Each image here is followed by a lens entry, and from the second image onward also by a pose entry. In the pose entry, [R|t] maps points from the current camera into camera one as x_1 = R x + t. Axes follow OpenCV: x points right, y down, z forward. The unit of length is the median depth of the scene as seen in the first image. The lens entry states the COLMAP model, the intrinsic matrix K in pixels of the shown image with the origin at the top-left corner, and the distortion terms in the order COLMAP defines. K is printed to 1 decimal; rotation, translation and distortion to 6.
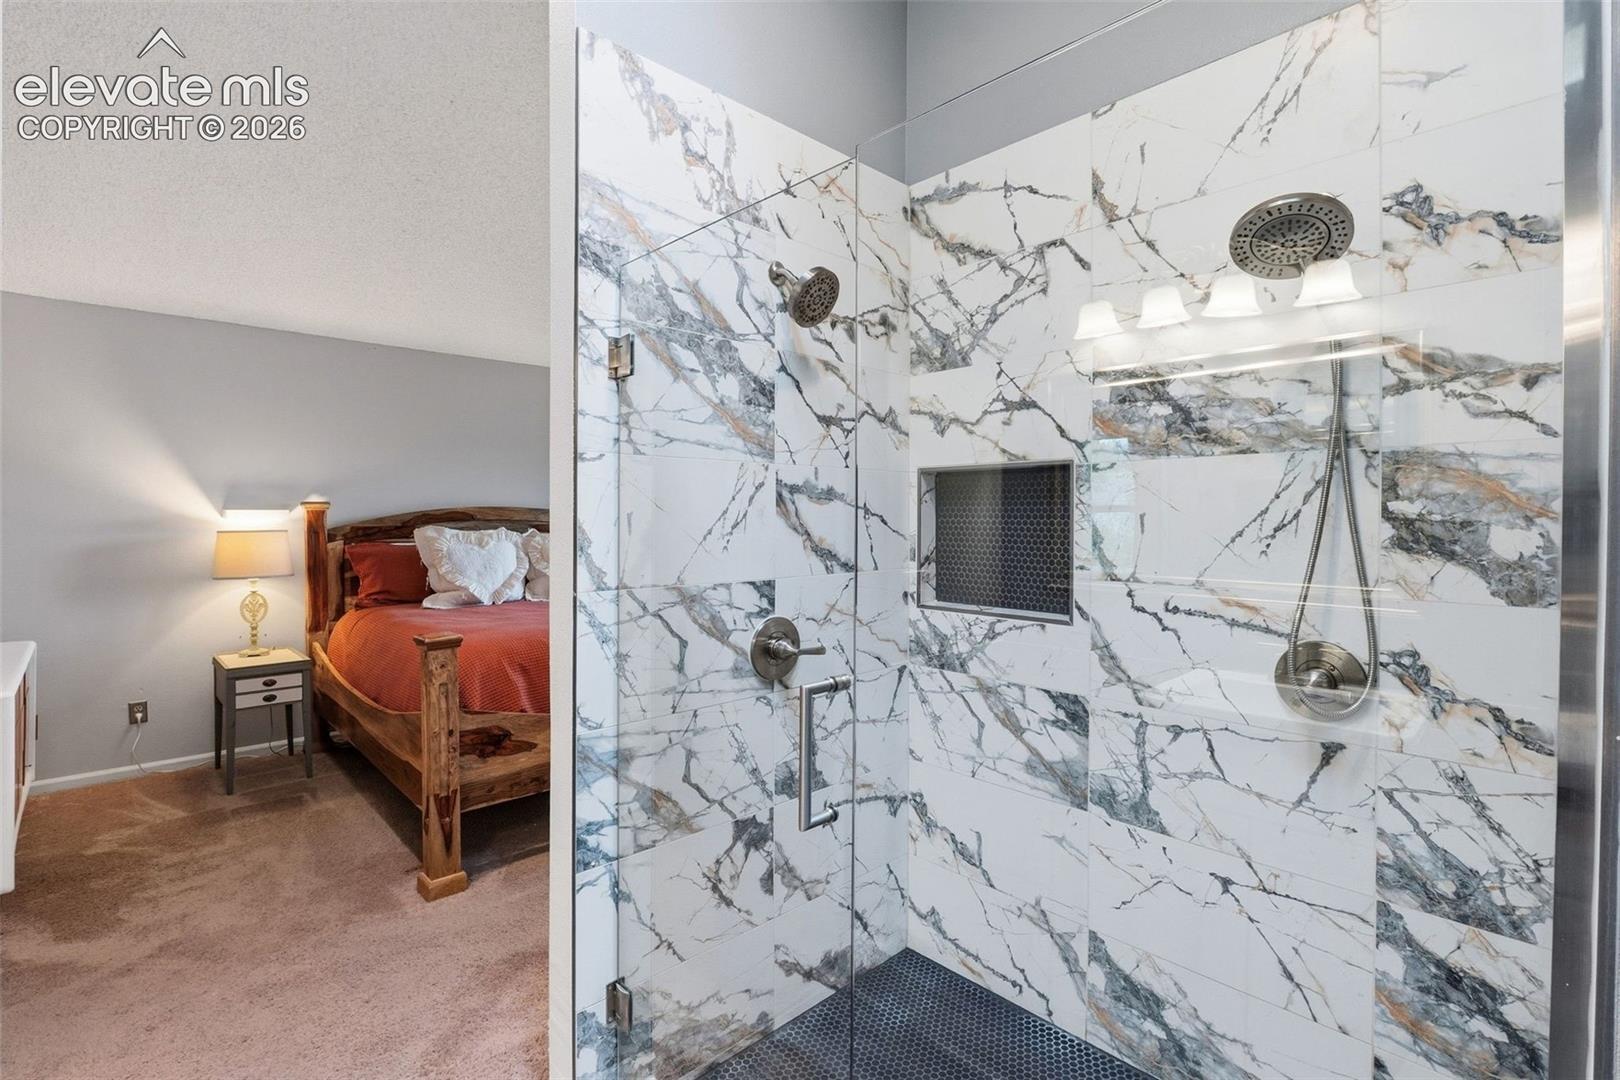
lens RADIAL K [[749.6, 0, 807.7], [0, 749.6, 516.6], [0, 0, 1]] dist [-0.012537, -0.000196]
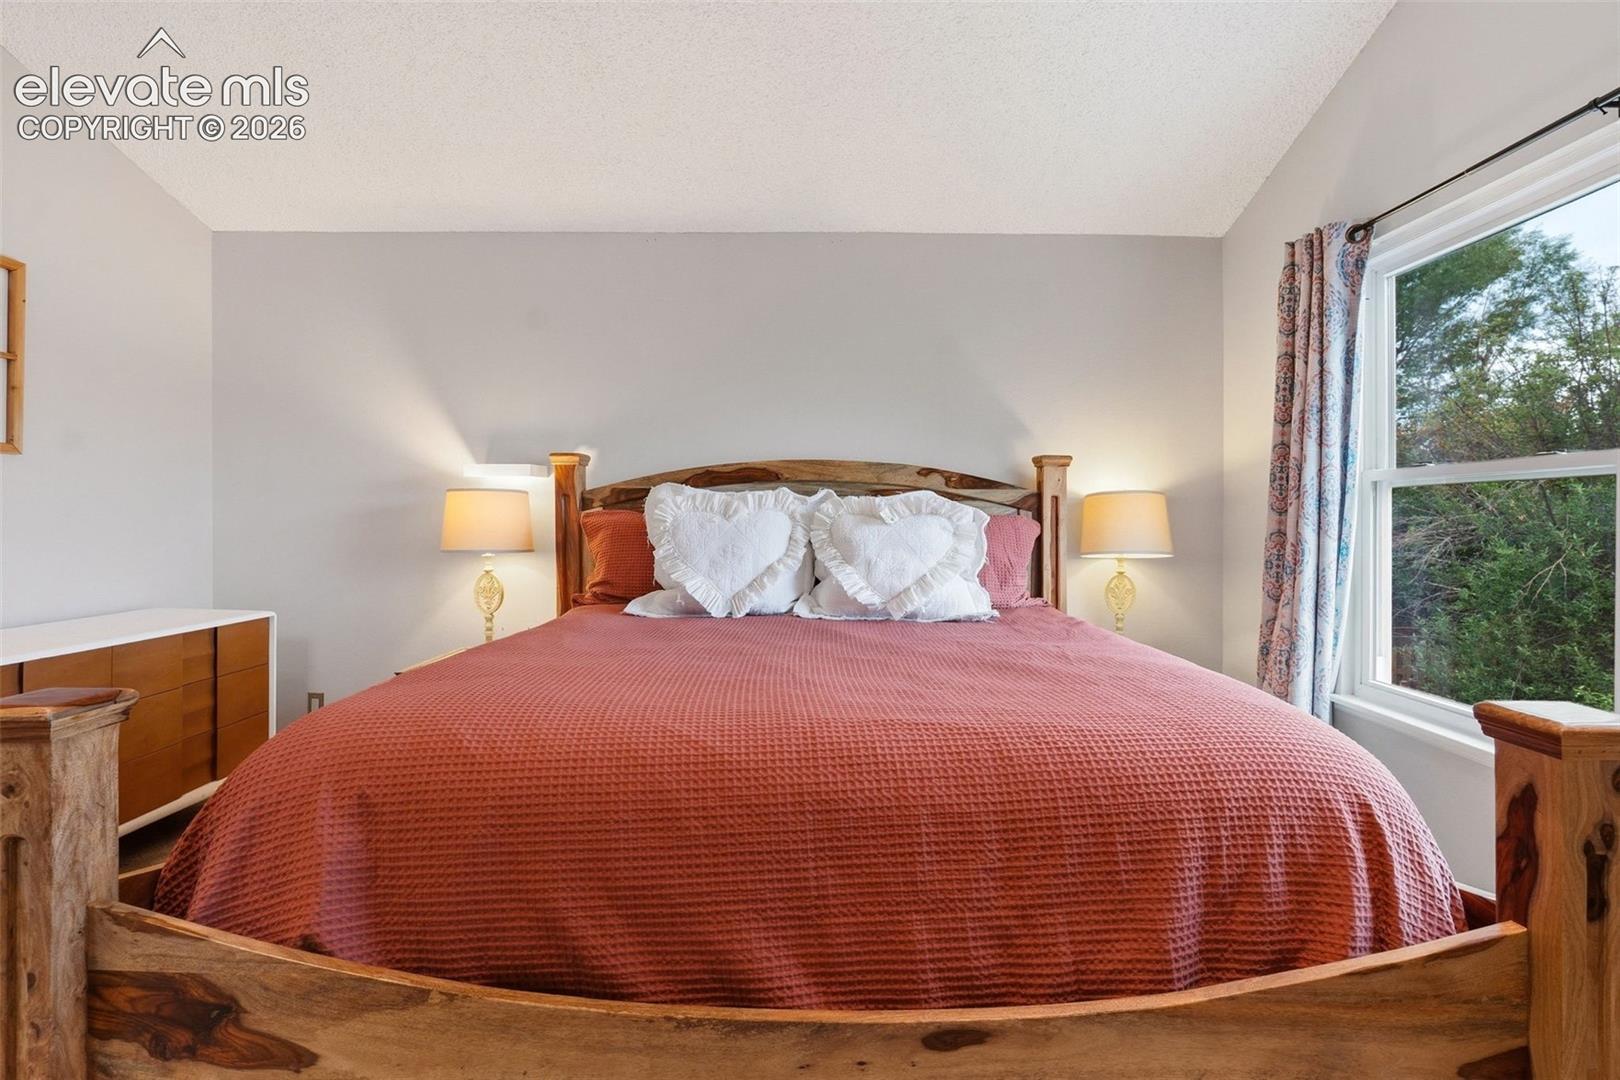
lens RADIAL K [[749.6, 0, 807.7], [0, 749.6, 516.6], [0, 0, 1]] dist [-0.012537, -0.000196]
pose [[0.717999, 0.004071, -0.696032, 0.021417], [-0.007495, 0.999970, -0.001883, 0.042536], [0.696004, 0.006568, 0.718008, 0.652462]]
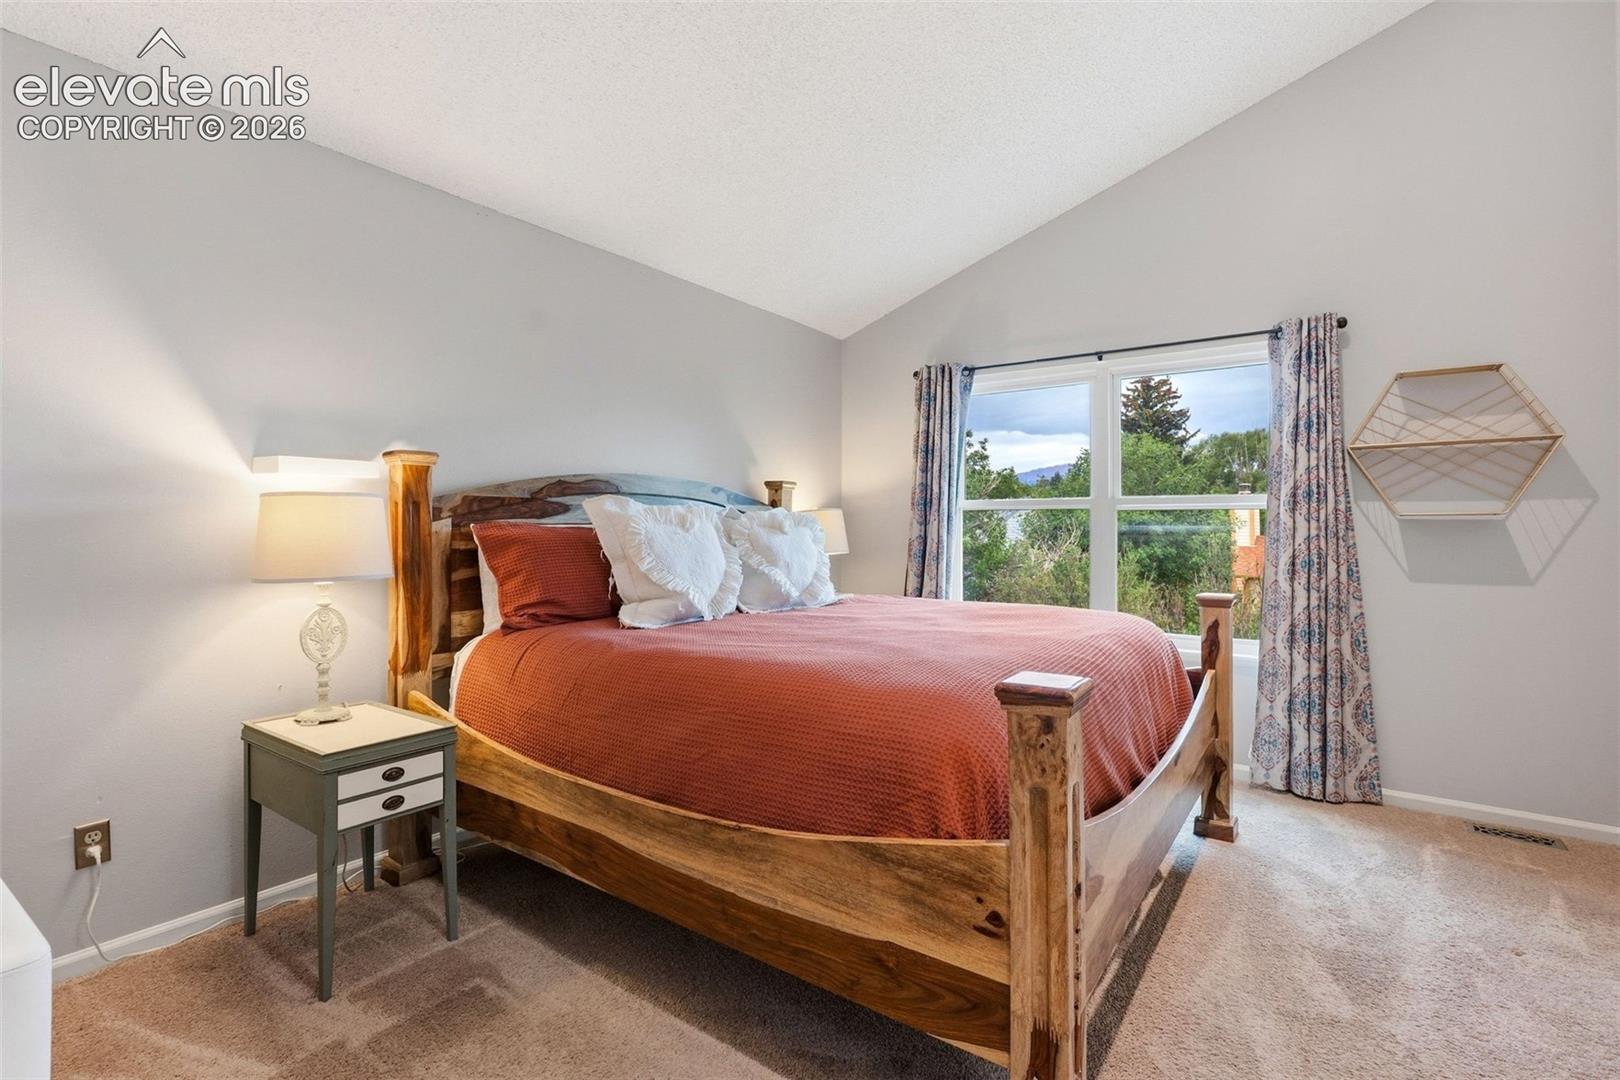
lens RADIAL K [[749.6, 0, 807.7], [0, 749.6, 516.6], [0, 0, 1]] dist [-0.012537, -0.000196]
pose [[0.982318, 0.005183, 0.187150, -0.476625], [-0.002001, 0.999850, -0.017186, 0.042404], [-0.187211, 0.016507, 0.982181, 0.372389]]
